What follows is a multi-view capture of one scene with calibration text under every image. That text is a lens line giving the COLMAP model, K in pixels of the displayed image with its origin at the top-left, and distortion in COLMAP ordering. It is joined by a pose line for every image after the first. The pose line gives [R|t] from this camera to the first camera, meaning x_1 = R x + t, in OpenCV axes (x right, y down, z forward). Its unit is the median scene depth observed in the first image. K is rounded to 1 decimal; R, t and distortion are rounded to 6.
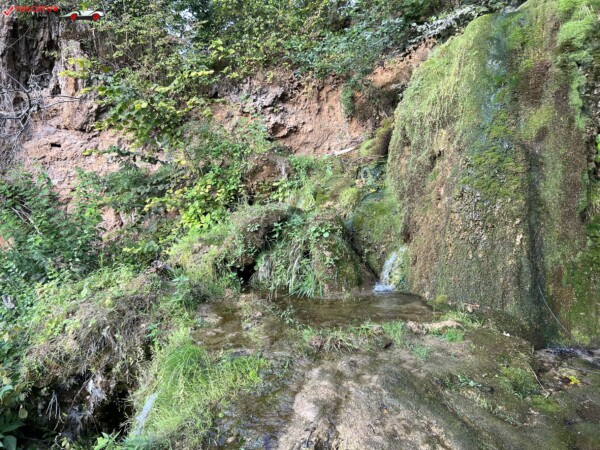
lens RADIAL K [[452.6, 0, 298.9], [0, 452.6, 222.2], [0, 0, 1]] dist [0.060378, -0.072070]
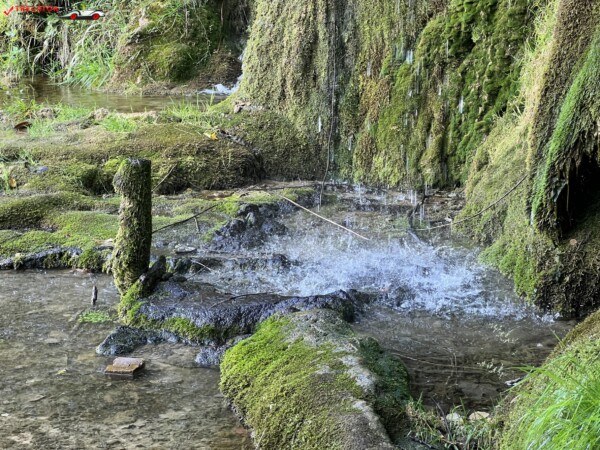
lens RADIAL K [[1340.6, 0, 302.1], [0, 1340.6, 221.9], [0, 0, 1]] dist [0.151671, 0.000000]
pose [[0.851928, 0.113147, -0.511289, 1.135768], [-0.058021, 0.990762, 0.122577, 0.100177], [0.520435, -0.074761, 0.850622, -0.367585]]
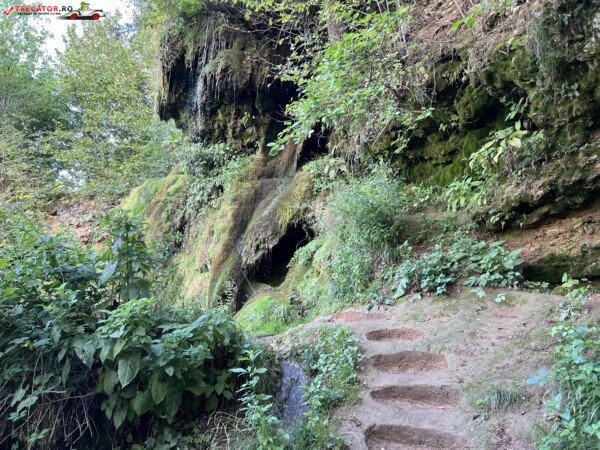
lens RADIAL K [[452.6, 0, 299.2], [0, 452.6, 230.6], [0, 0, 1]] dist [0.060378, -0.072070]
pose [[0.991861, 0.067806, 0.107773, 0.907216], [-0.032817, 0.953951, -0.298162, 0.418265], [-0.123027, 0.292198, 0.948412, -1.106842]]
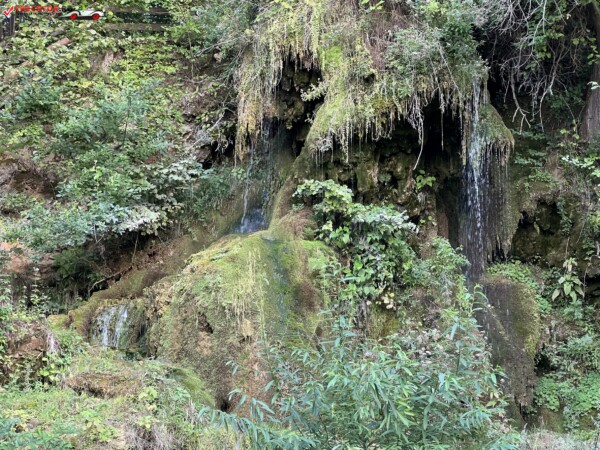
lens RADIAL K [[1340.6, 0, 305.5], [0, 1340.6, 202.4], [0, 0, 1]] dist [0.151671, 0.000000]
pose [[0.548789, 0.232775, 0.802899, -2.529112], [0.091625, 0.937915, -0.334545, 0.711021], [-0.830925, 0.257160, 0.493389, -0.965121]]
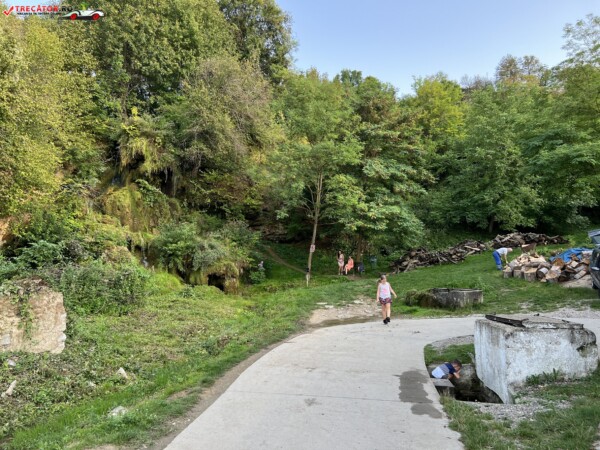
lens RADIAL K [[452.6, 0, 298.4], [0, 452.6, 225.1], [0, 0, 1]] dist [0.060378, -0.072070]
pose [[-0.036747, 0.091366, 0.995139, -5.667195], [0.092606, 0.991838, -0.087643, 0.742091], [-0.995024, 0.088936, -0.044908, -0.934063]]
